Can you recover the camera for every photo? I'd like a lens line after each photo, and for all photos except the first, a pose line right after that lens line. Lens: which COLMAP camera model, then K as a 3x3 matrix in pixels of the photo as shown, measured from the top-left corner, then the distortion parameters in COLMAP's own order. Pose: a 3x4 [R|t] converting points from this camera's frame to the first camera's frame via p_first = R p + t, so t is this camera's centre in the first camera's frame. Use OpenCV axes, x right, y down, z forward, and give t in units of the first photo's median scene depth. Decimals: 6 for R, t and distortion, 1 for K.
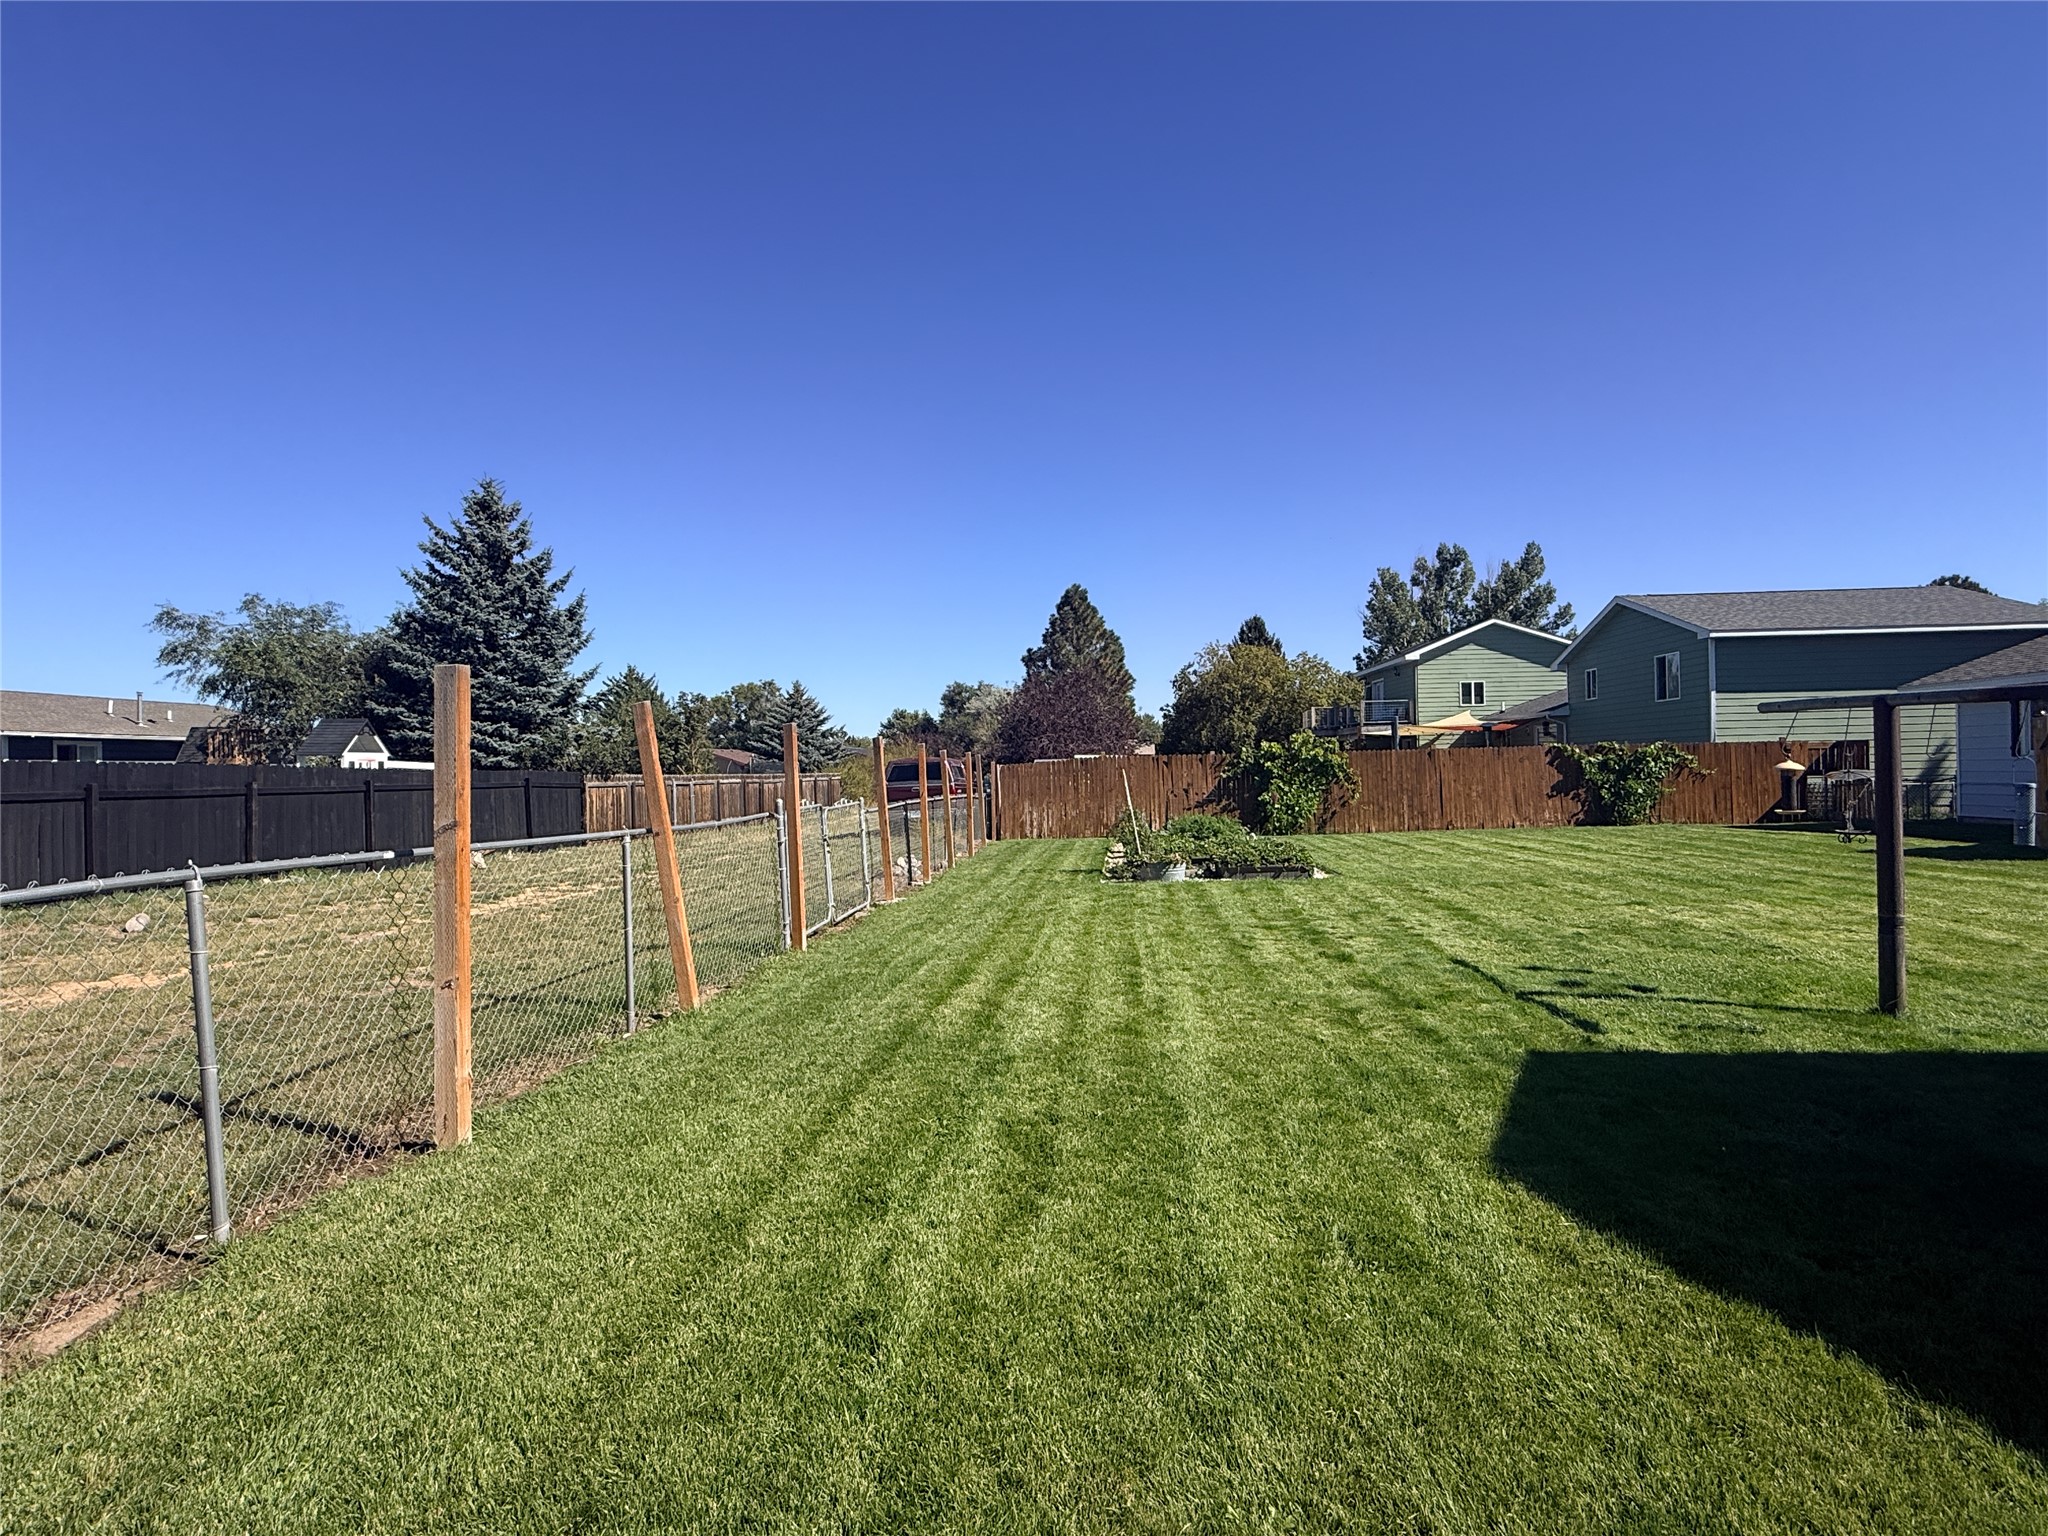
lens RADIAL K [[1093.6, 0, 1023.0], [0, 1093.6, 761.9], [0, 0, 1]] dist [0.001892, 0.000039]
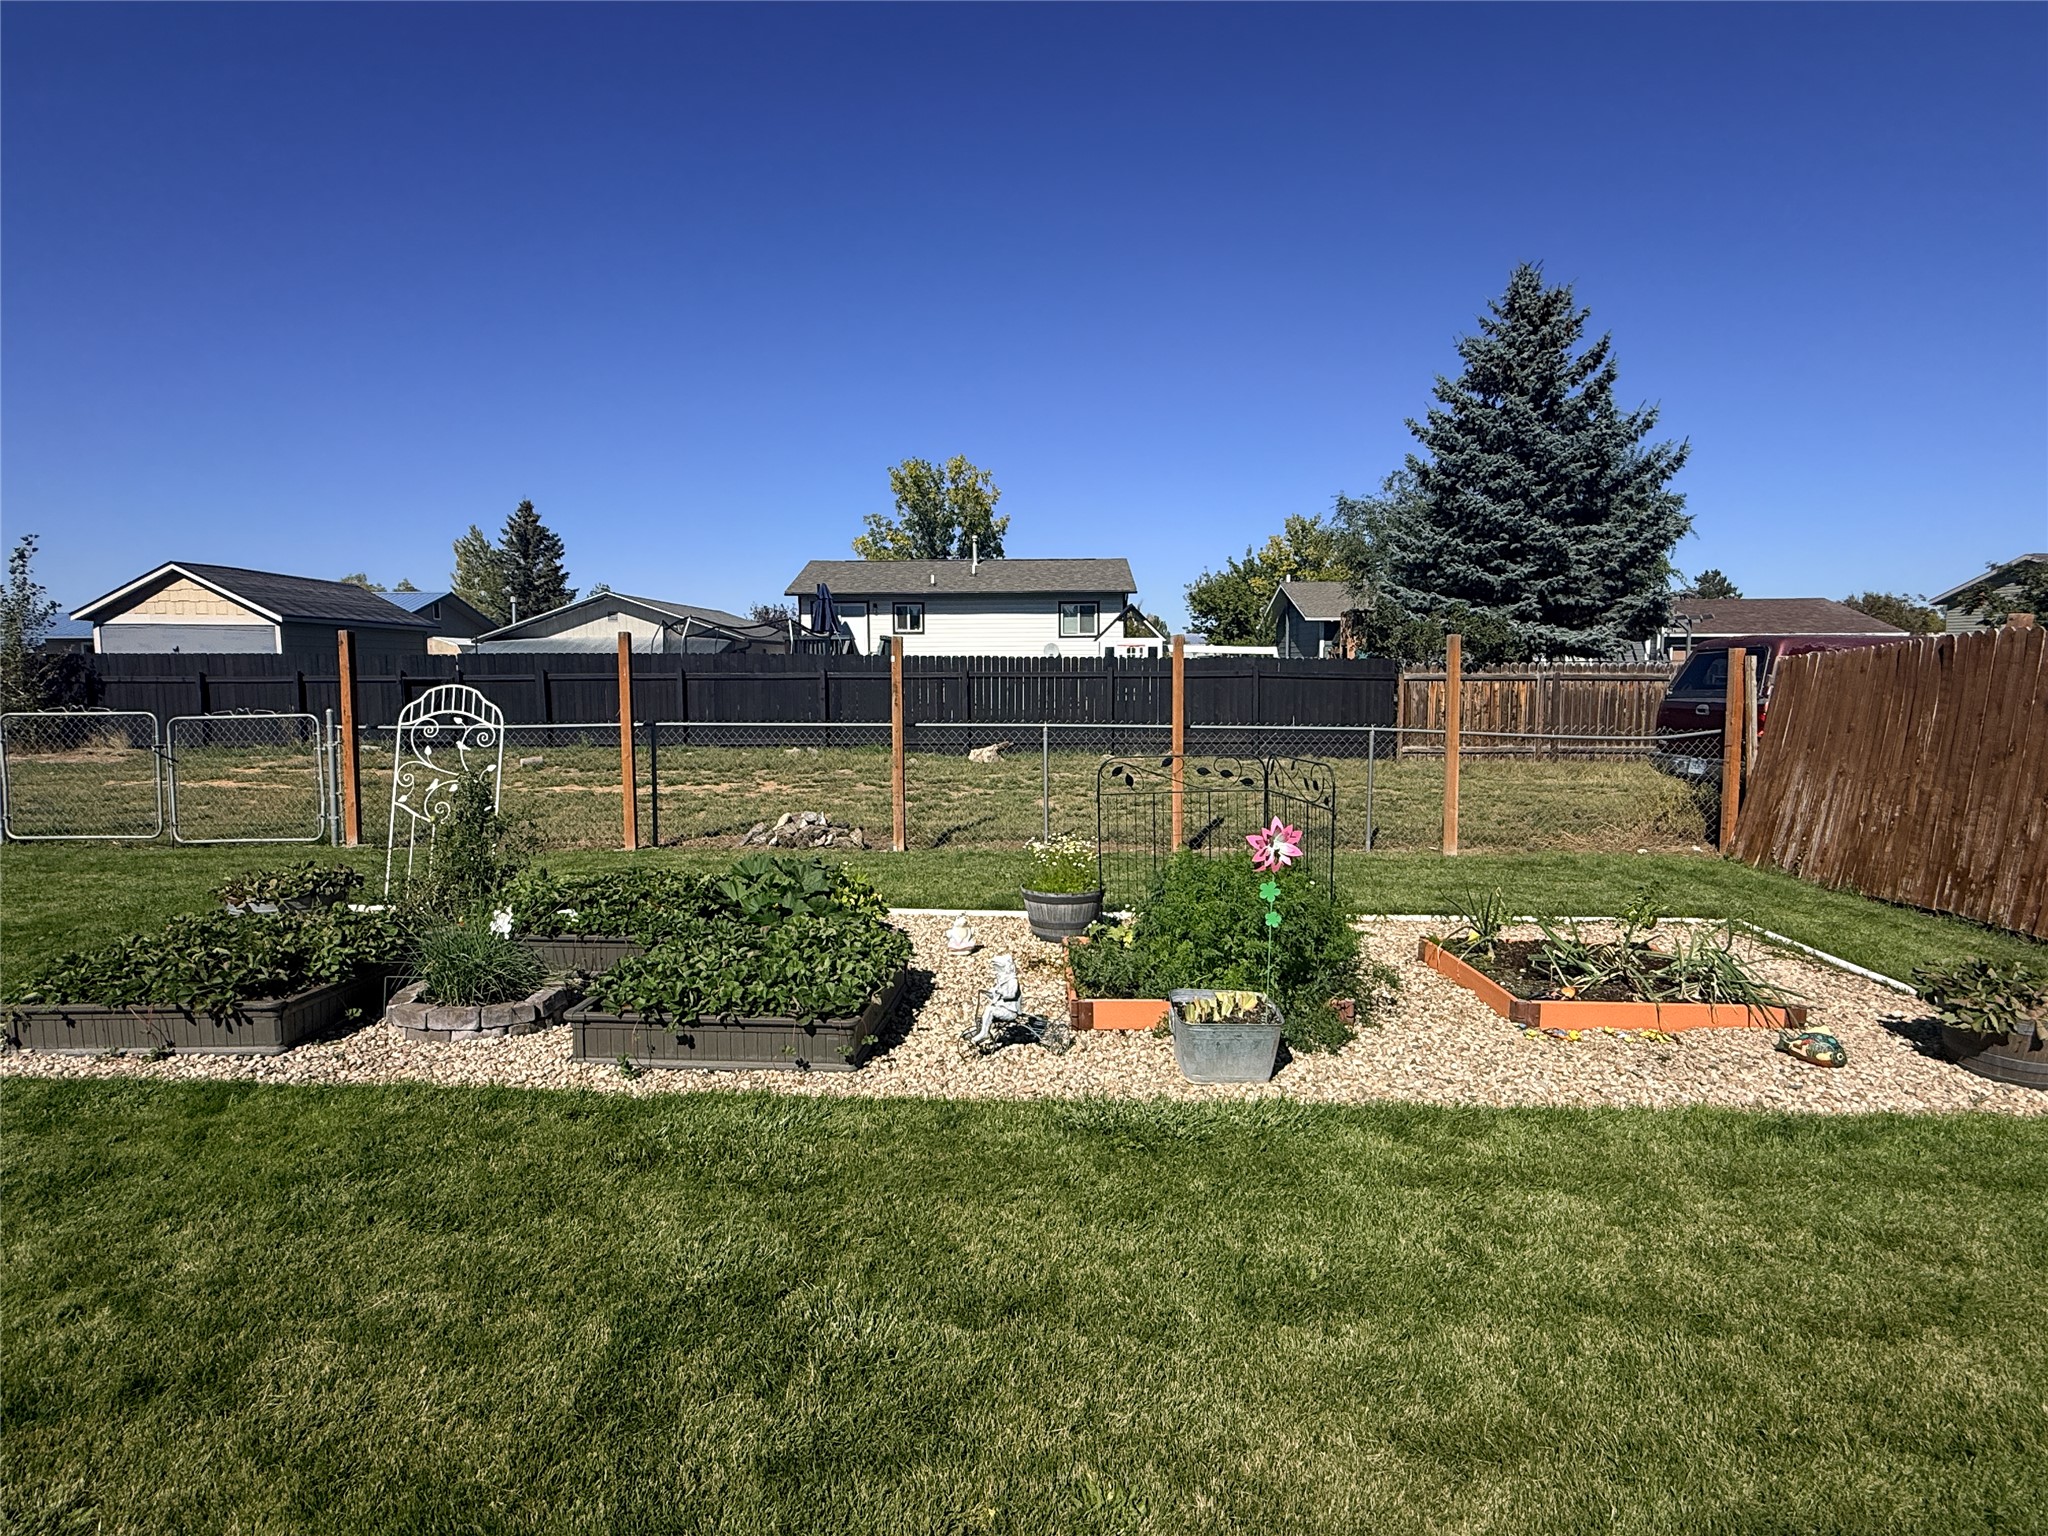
lens RADIAL K [[1097.5, 0, 1021.4], [0, 1097.5, 770.3], [0, 0, 1]] dist [-0.001851, 0.000561]
pose [[0.053382, 0.114880, -0.991944, 0.345666], [0.011081, 0.993231, 0.115625, -0.004875], [0.998513, -0.017165, 0.051748, 0.744737]]
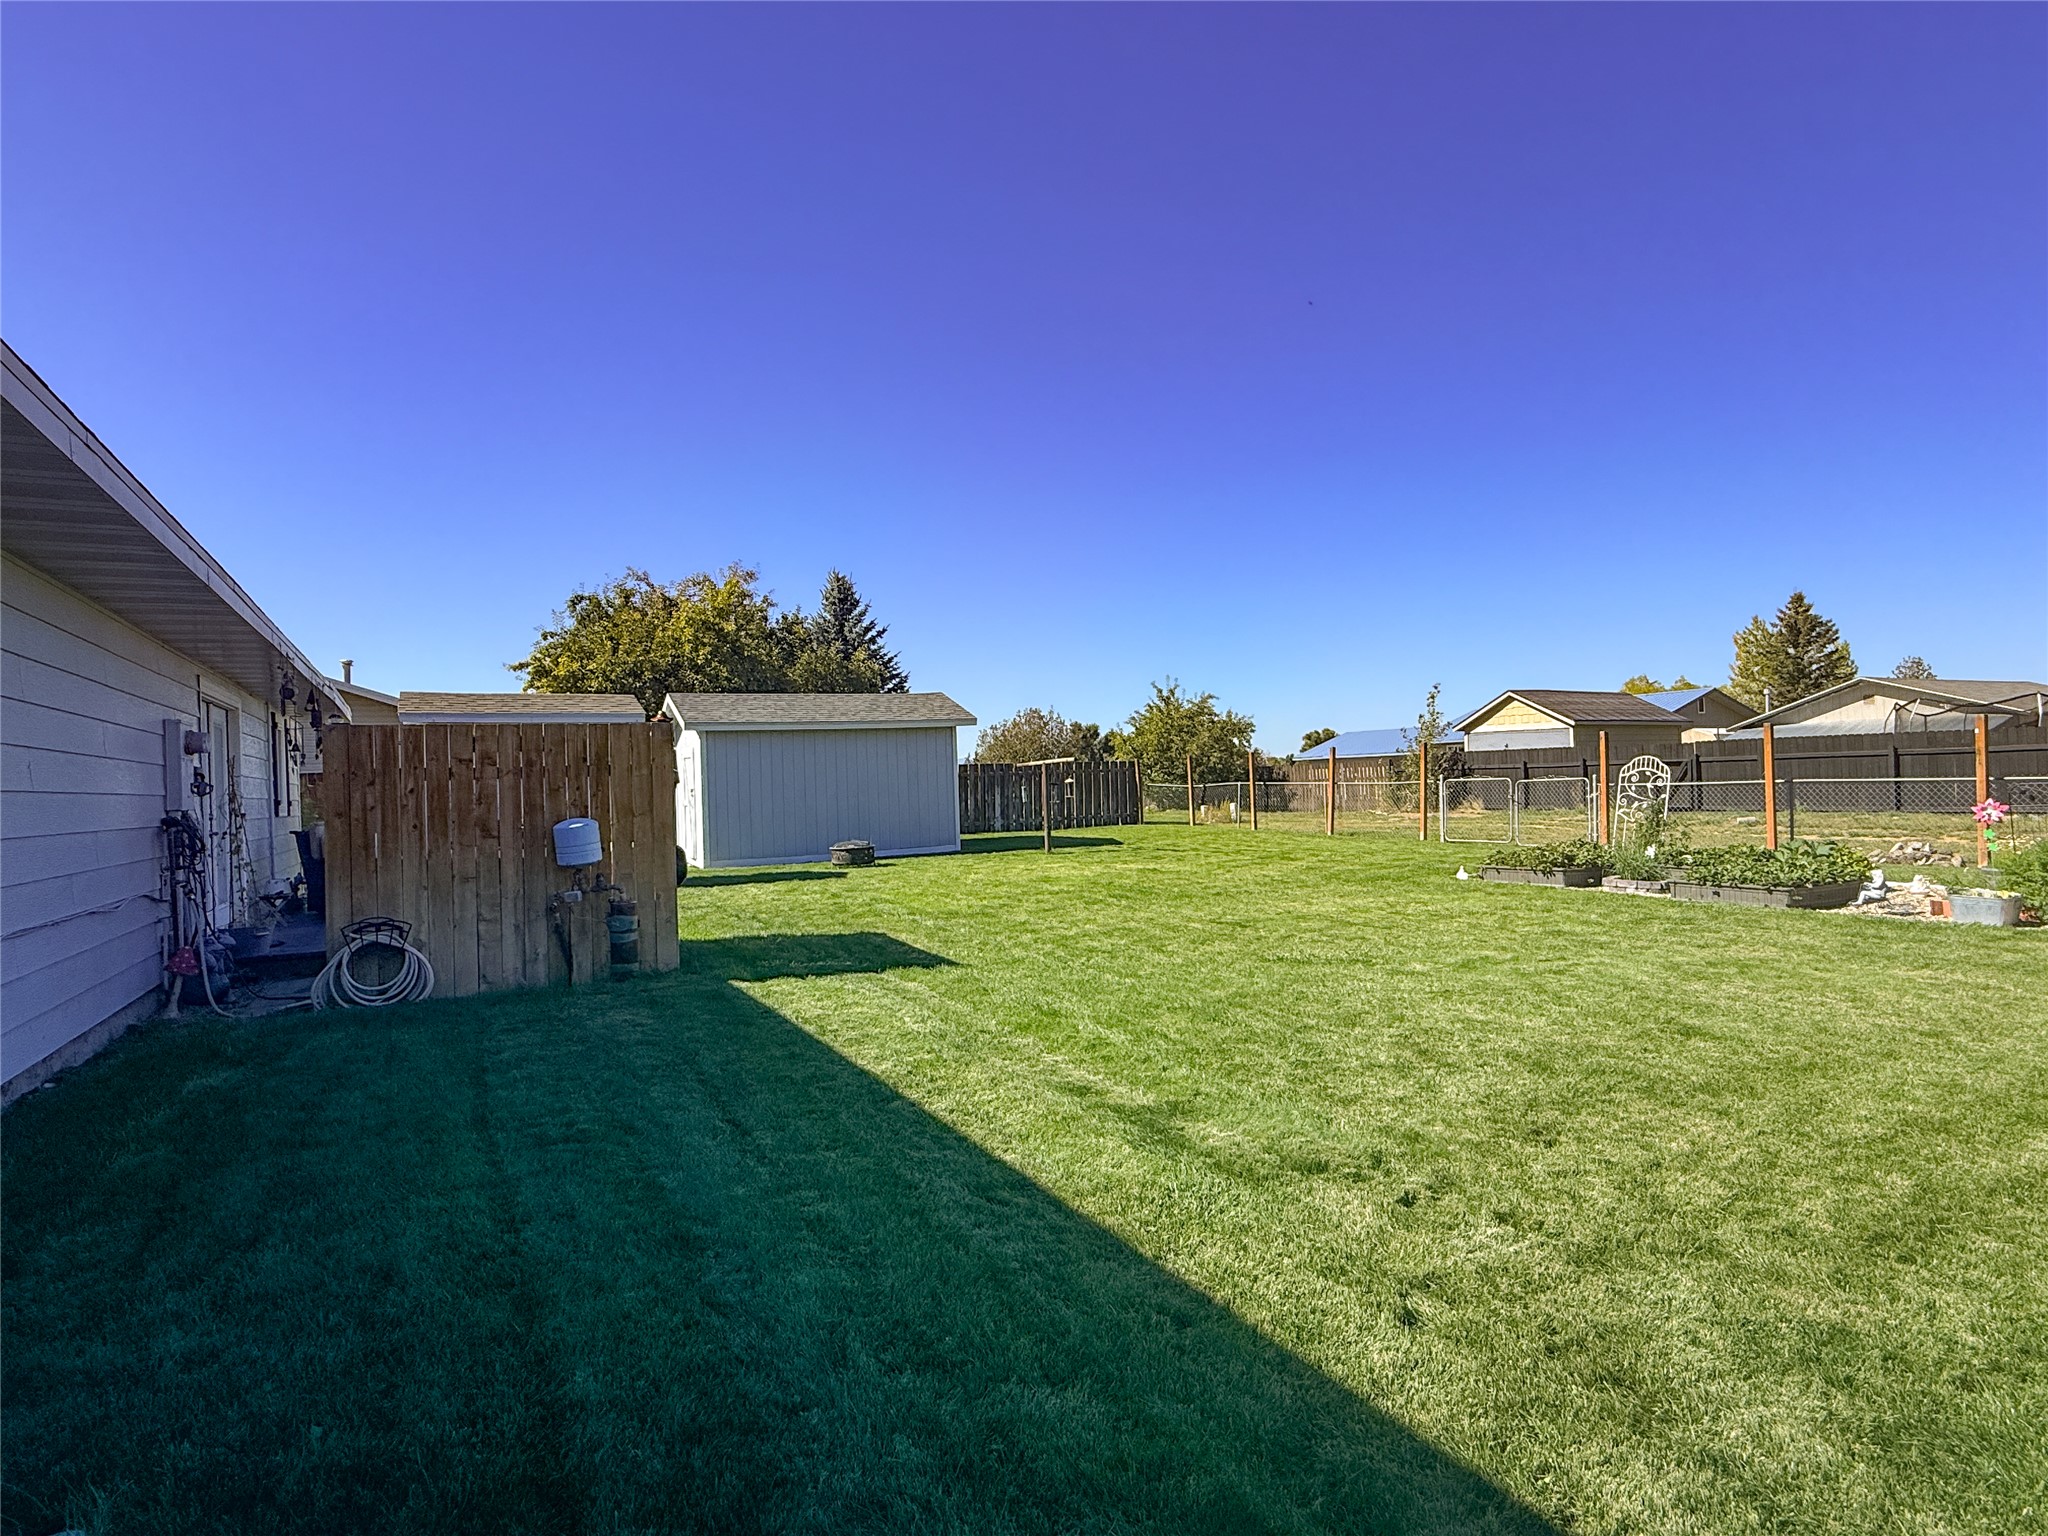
lens RADIAL K [[1090.0, 0, 1010.4], [0, 1090.0, 769.9], [0, 0, 1]] dist [0.000872, -0.000471]
pose [[-0.849580, 0.044173, -0.525607, 0.649116], [0.056557, 0.998371, -0.007512, -0.003534], [0.524419, -0.036109, -0.850694, 0.930107]]
